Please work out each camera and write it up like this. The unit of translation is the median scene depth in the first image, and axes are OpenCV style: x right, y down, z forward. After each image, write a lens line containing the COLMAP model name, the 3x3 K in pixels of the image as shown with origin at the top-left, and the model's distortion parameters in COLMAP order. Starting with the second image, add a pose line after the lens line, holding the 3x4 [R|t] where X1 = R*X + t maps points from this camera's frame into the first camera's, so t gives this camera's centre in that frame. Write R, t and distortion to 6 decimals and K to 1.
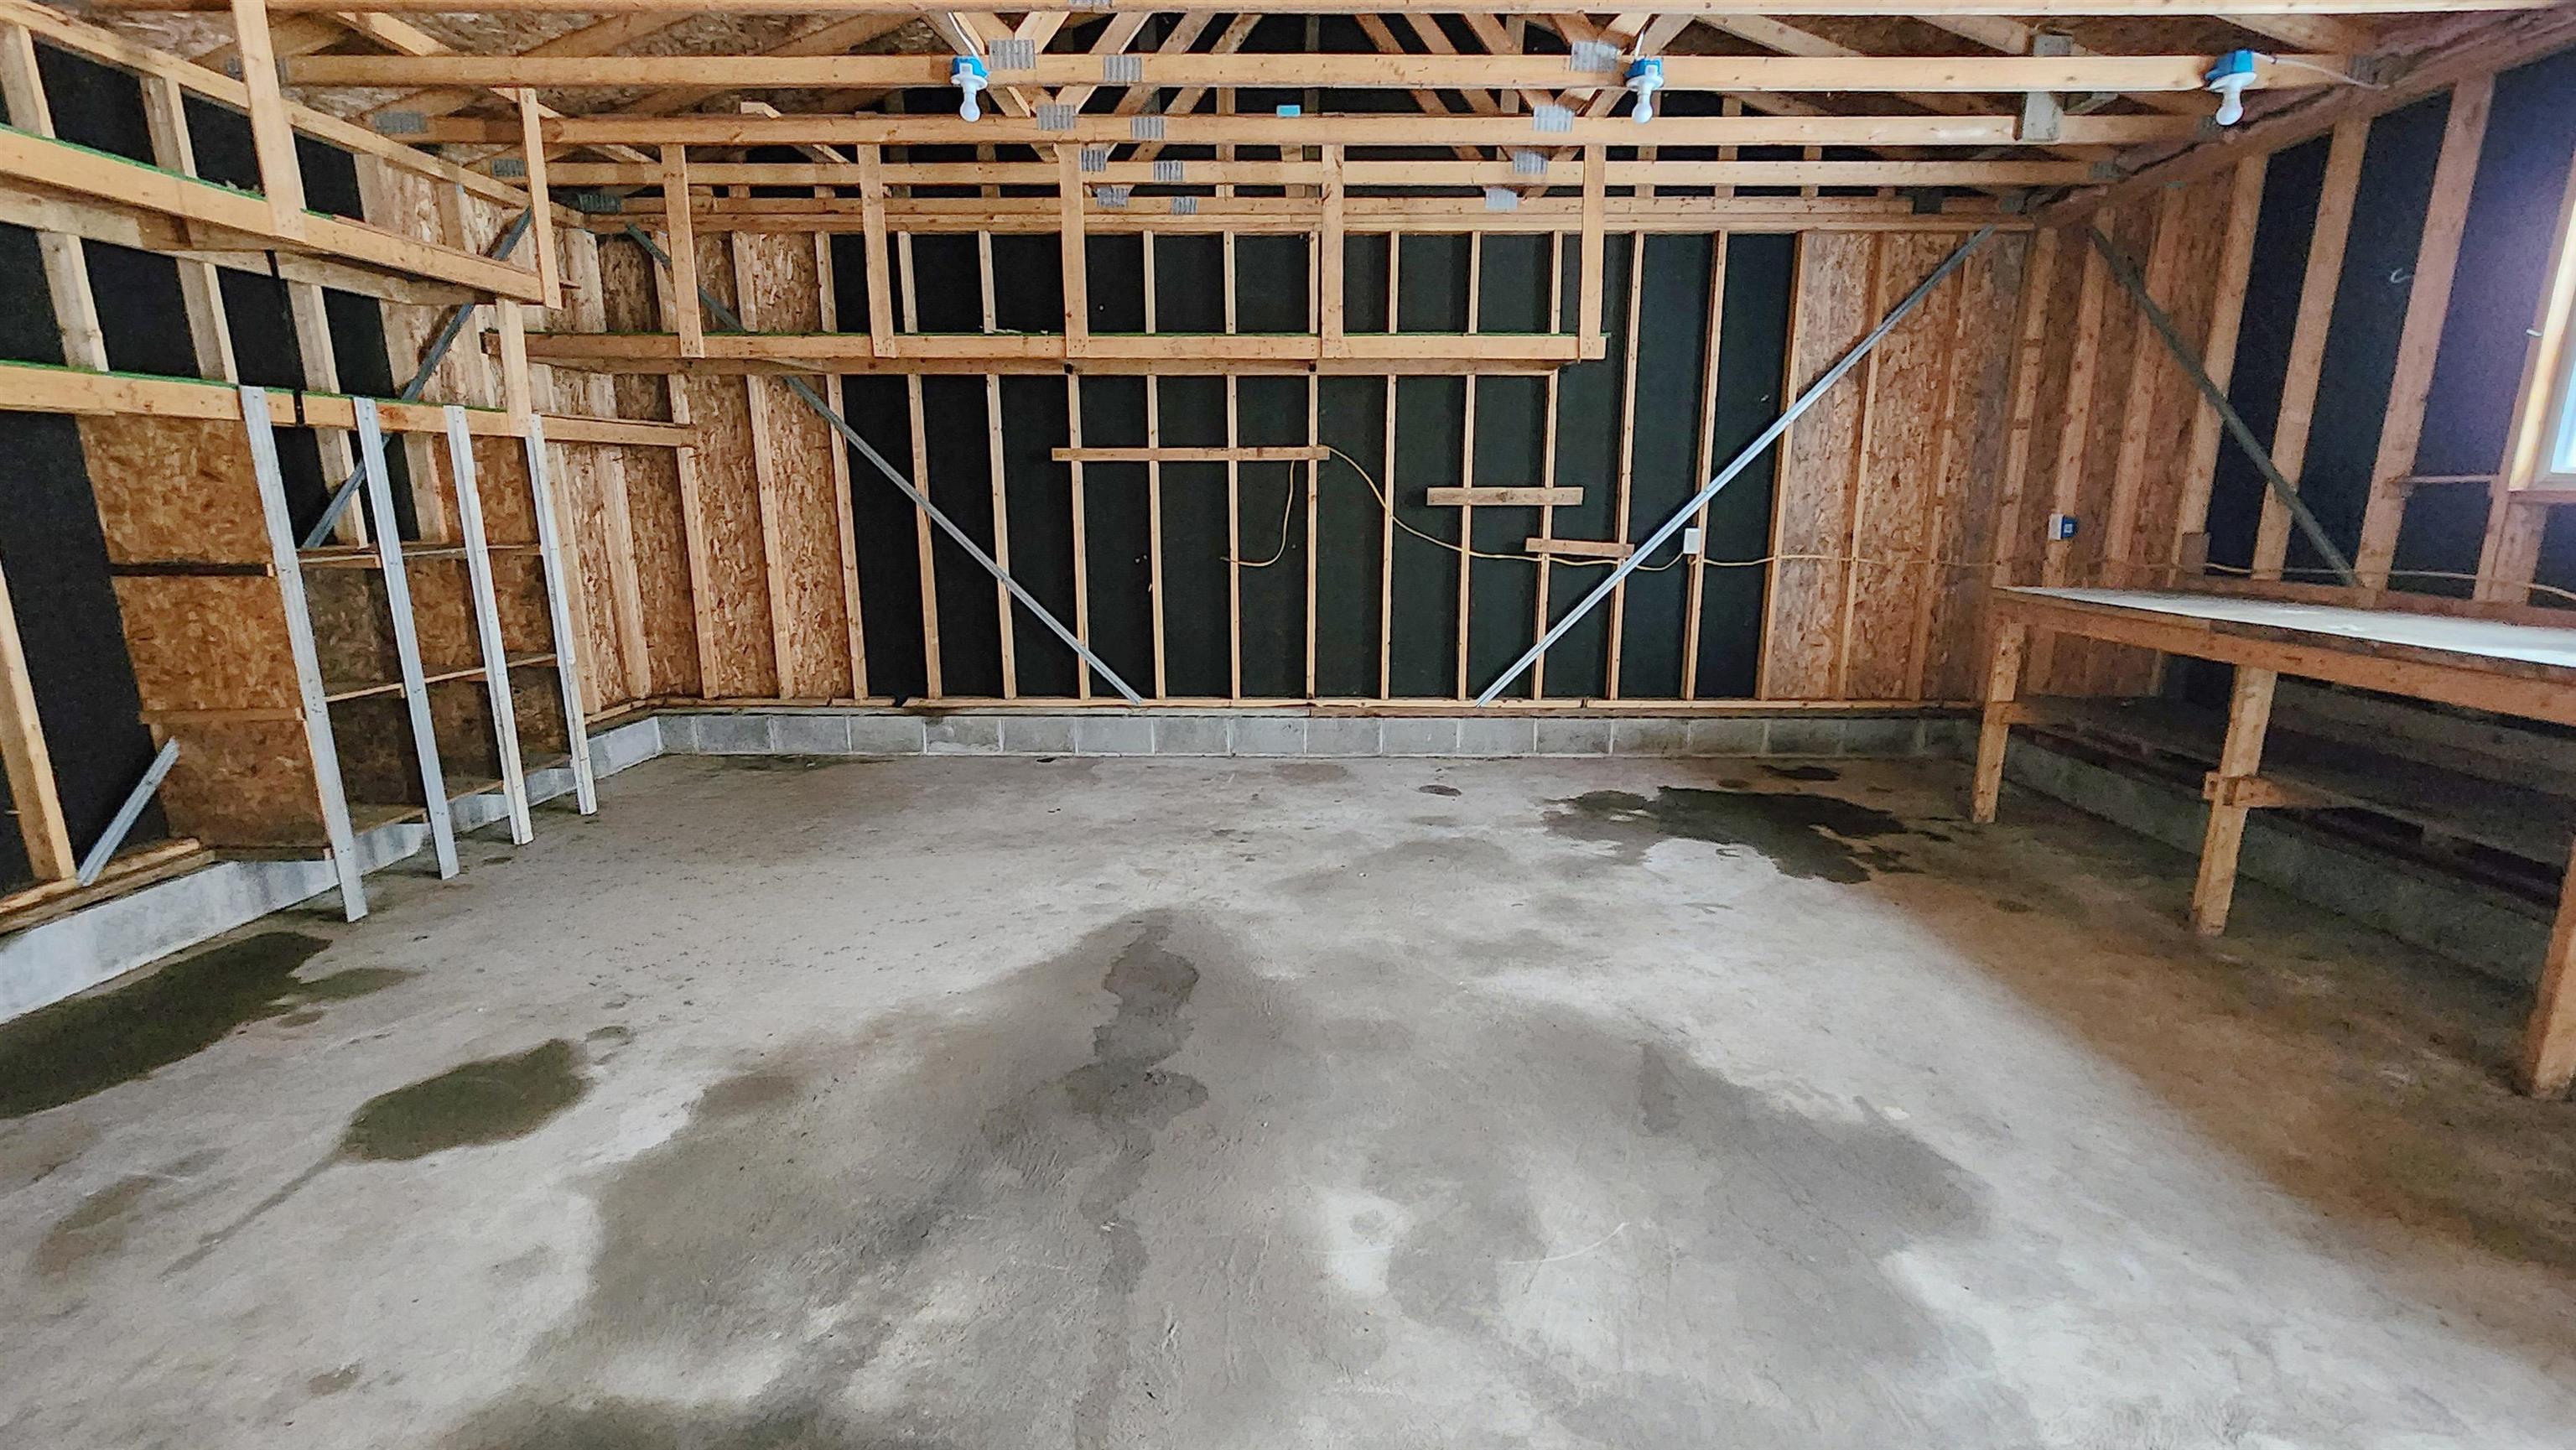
lens RADIAL K [[1030.9, 0, 1288.0], [0, 1030.9, 725.0], [0, 0, 1]] dist [0.000385, 0.000062]
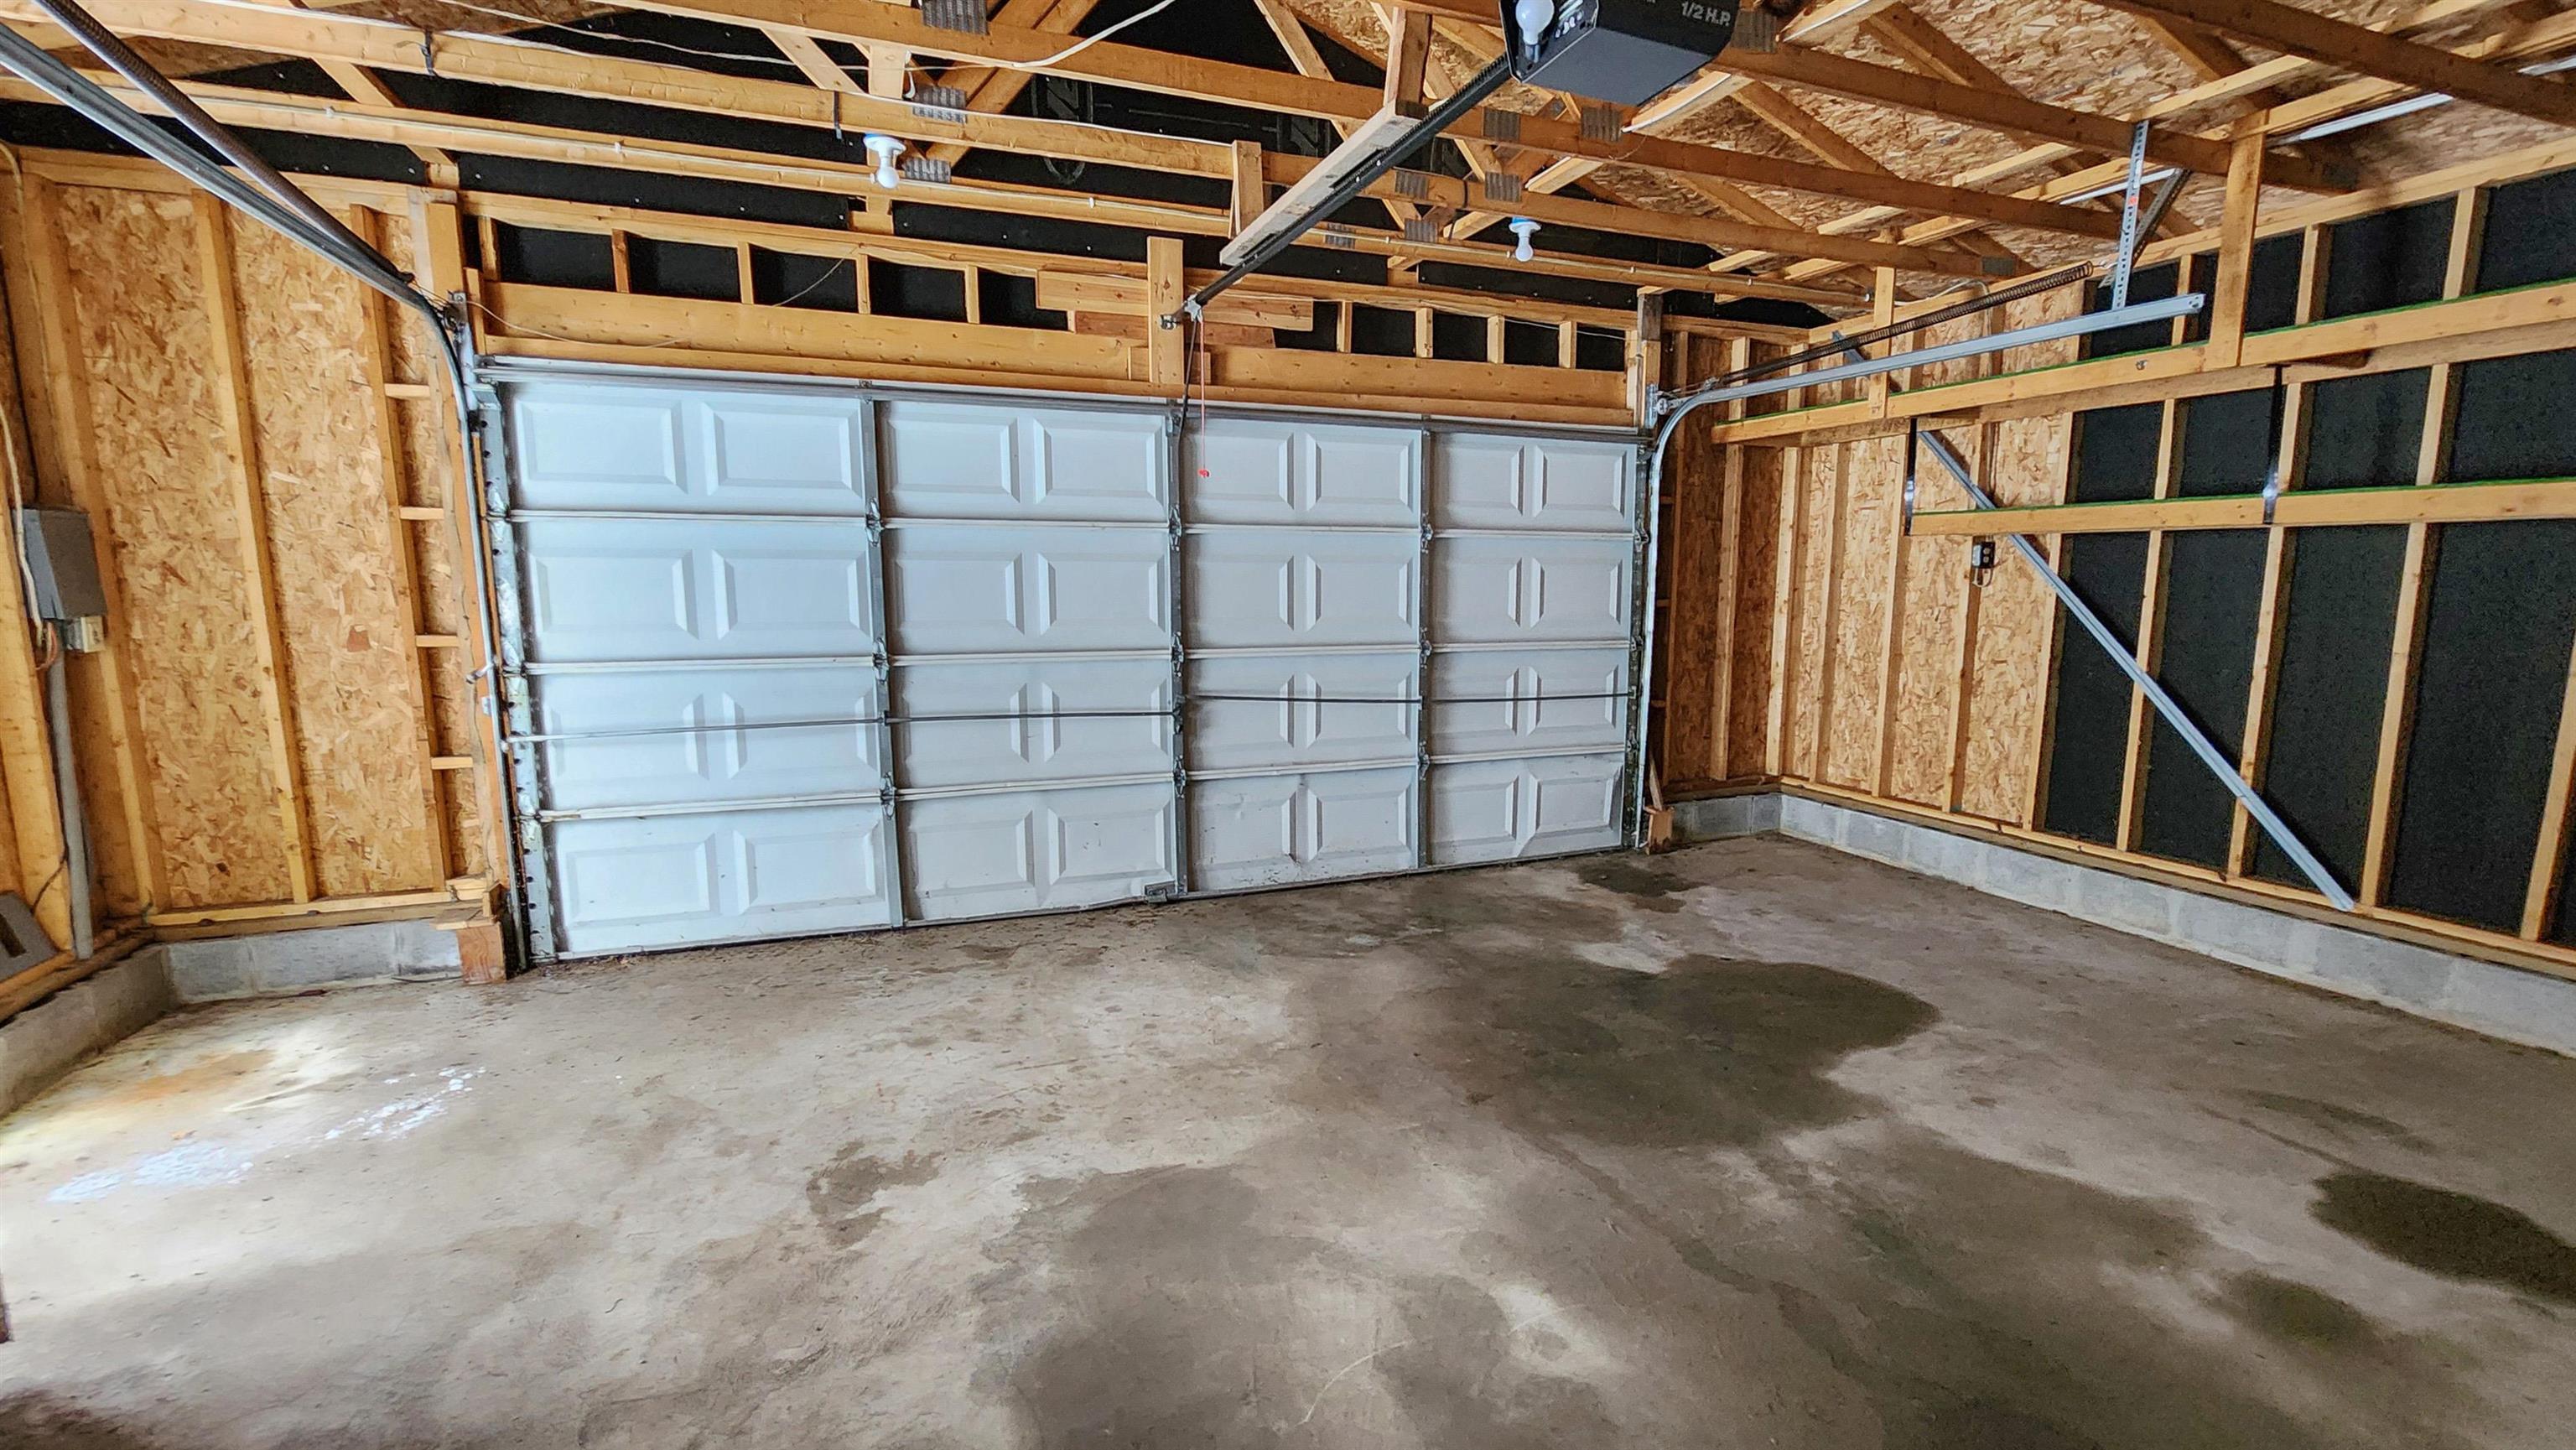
lens RADIAL K [[1117.0, 0, 1293.8], [0, 1117.0, 734.9], [0, 0, 1]] dist [-0.000930, 0.000073]
pose [[-0.922399, 0.050430, -0.382932, 0.699563], [-0.085195, 0.940455, 0.329068, -0.387689], [0.376725, 0.336156, -0.863179, 1.701136]]
